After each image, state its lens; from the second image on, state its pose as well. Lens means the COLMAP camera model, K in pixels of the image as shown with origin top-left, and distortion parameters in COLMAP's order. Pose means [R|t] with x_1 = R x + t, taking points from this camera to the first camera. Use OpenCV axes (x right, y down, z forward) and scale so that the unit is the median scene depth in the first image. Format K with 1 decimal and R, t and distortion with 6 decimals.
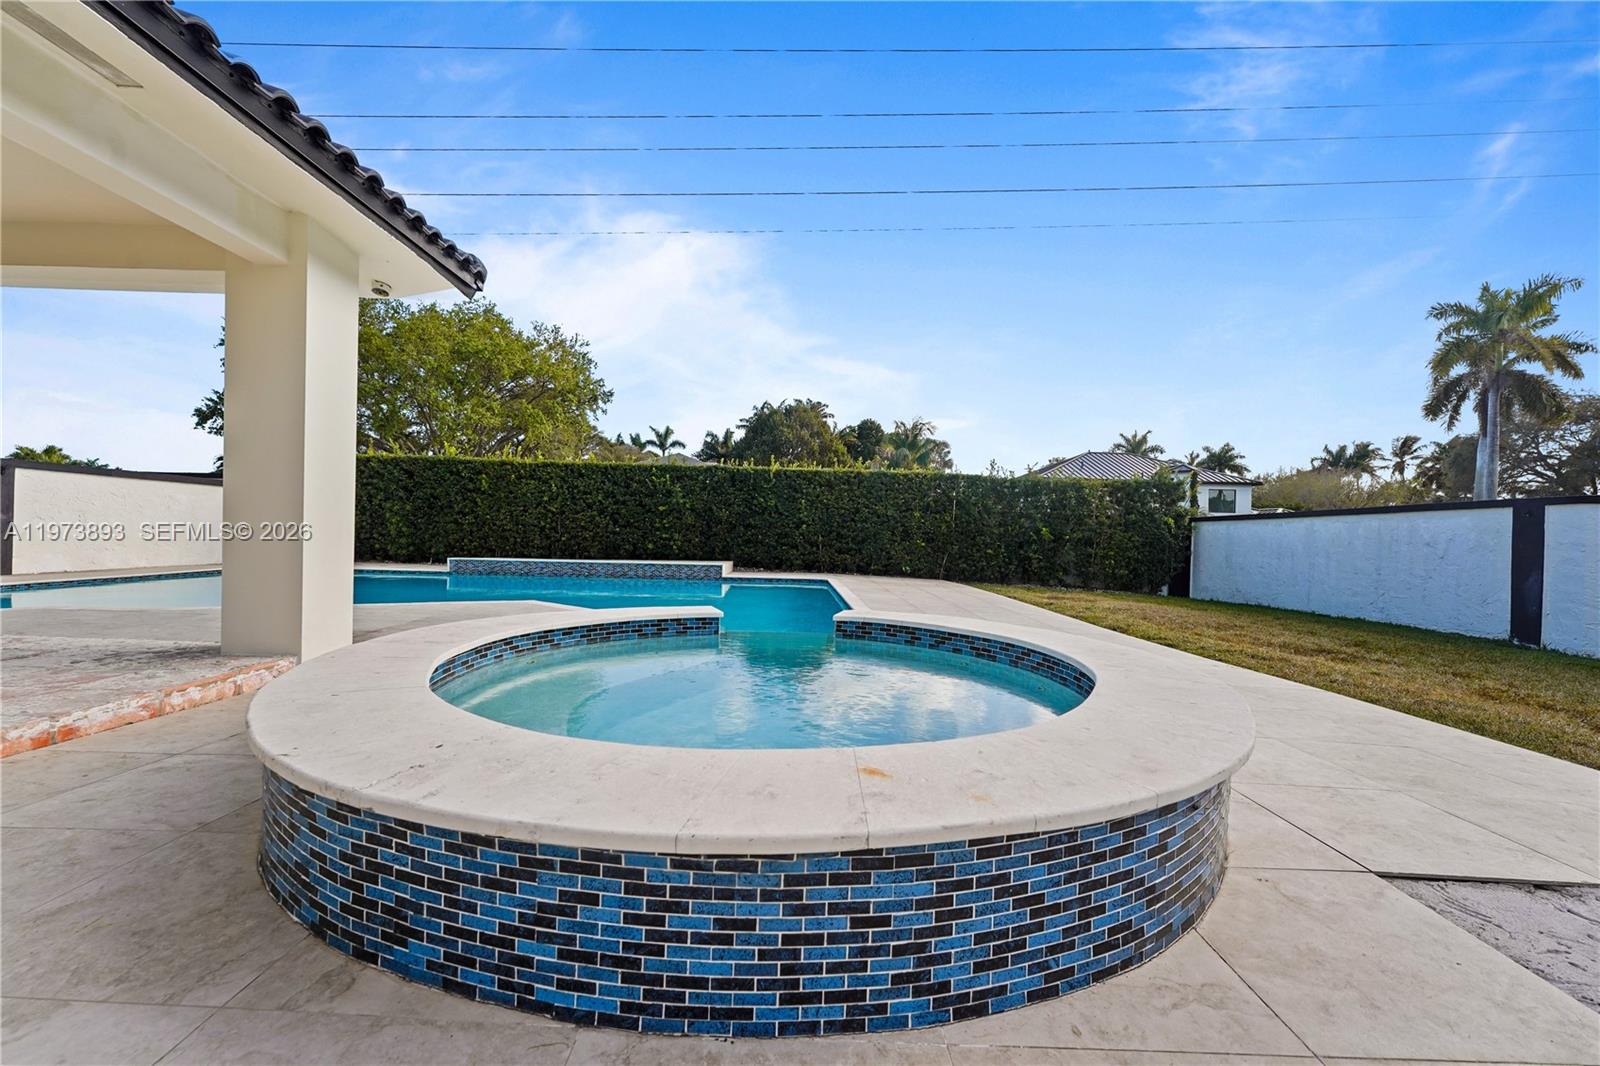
lens RADIAL K [[676.2, 0, 794.7], [0, 676.2, 531.5], [0, 0, 1]] dist [-0.004028, -0.000474]
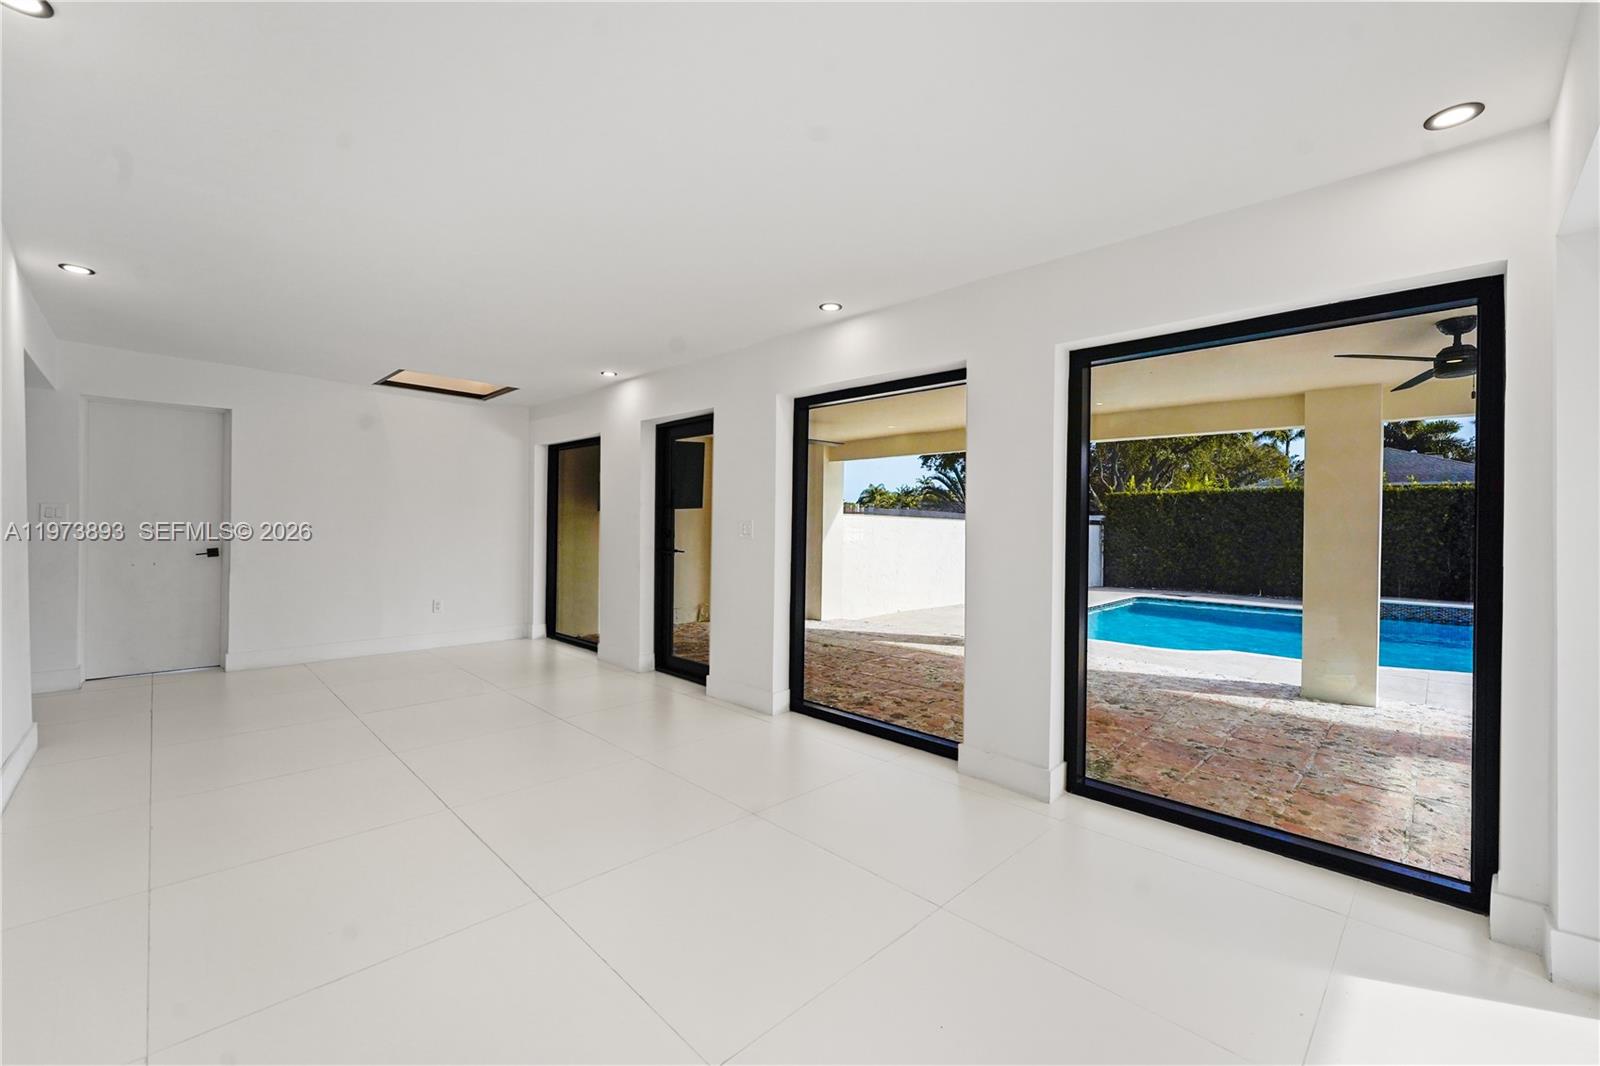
lens RADIAL K [[676.2, 0, 794.7], [0, 676.2, 531.5], [0, 0, 1]] dist [-0.004028, -0.000474]
pose [[0.714079, -0.004129, -0.700053, -0.149226], [-0.000501, 0.999979, -0.006409, -0.018590], [0.700065, 0.004927, 0.714062, -0.091273]]
